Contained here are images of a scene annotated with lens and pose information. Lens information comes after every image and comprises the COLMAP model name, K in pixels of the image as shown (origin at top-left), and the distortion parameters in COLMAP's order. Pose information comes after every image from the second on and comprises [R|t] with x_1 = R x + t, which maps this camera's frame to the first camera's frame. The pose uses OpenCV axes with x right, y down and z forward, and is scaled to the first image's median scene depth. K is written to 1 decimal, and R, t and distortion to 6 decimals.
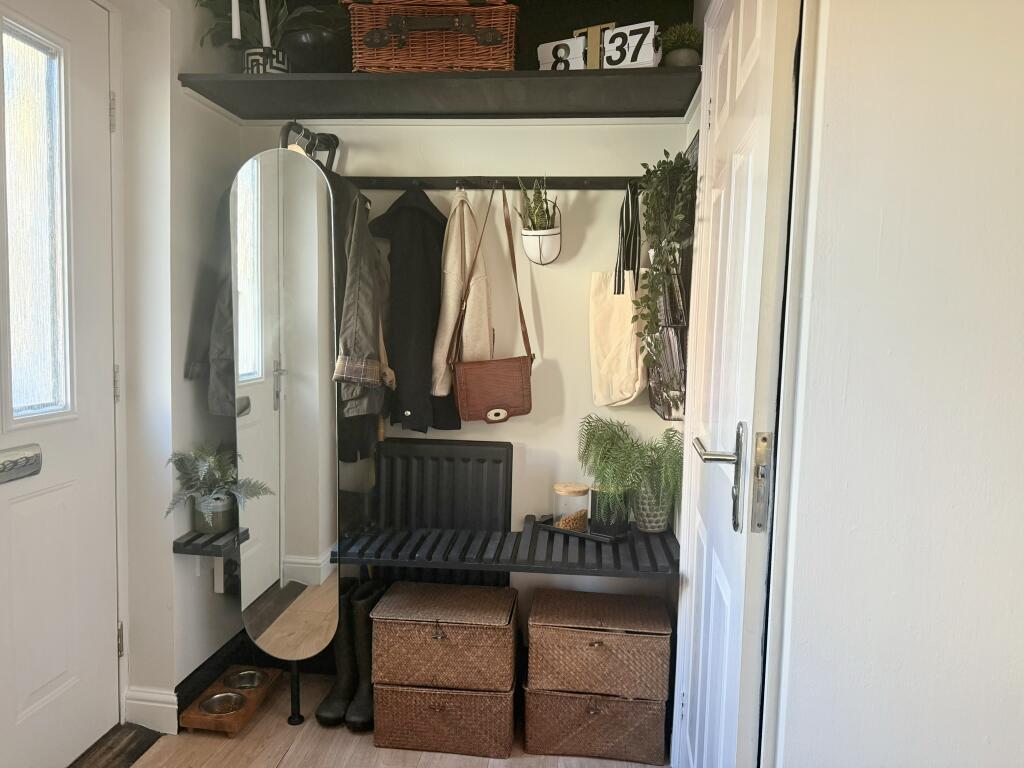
lens RADIAL K [[704.3, 0, 512.0], [0, 704.3, 384.0], [0, 0, 1]] dist [0.000960, -0.049204]
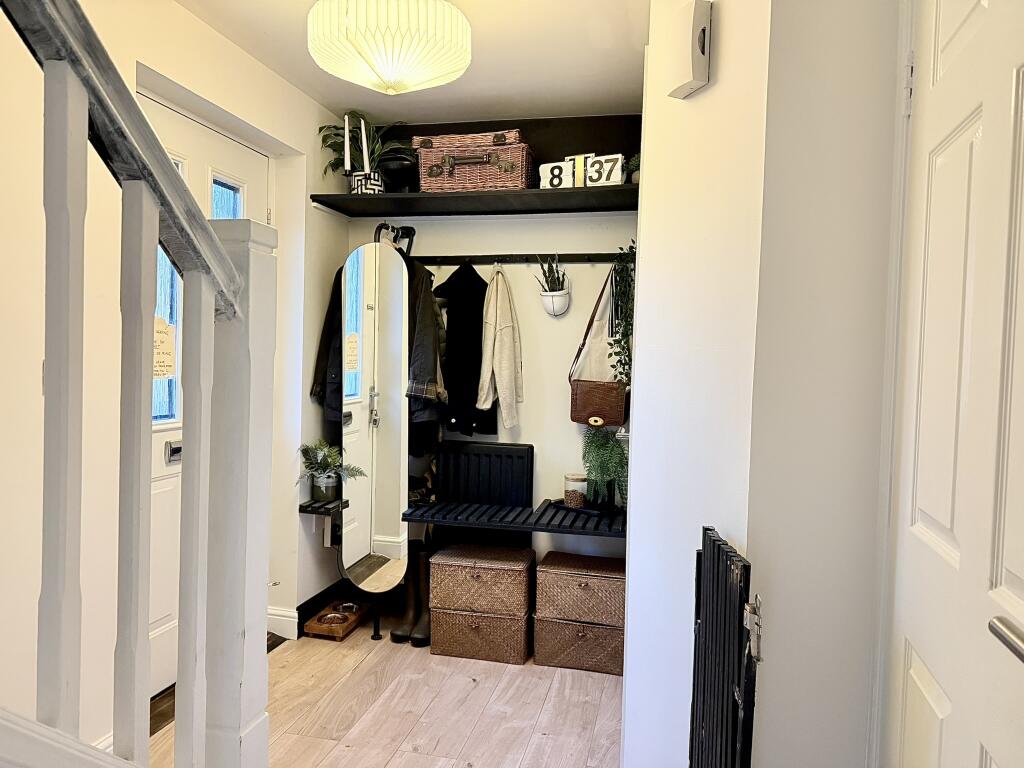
lens RADIAL K [[704.3, 0, 512.0], [0, 704.3, 384.0], [0, 0, 1]] dist [0.000960, -0.049204]
pose [[0.990622, 0.005014, -0.136541, 0.160919], [-0.011844, 0.998716, -0.049251, 0.036367], [0.136119, 0.050406, 0.989409, -0.415149]]
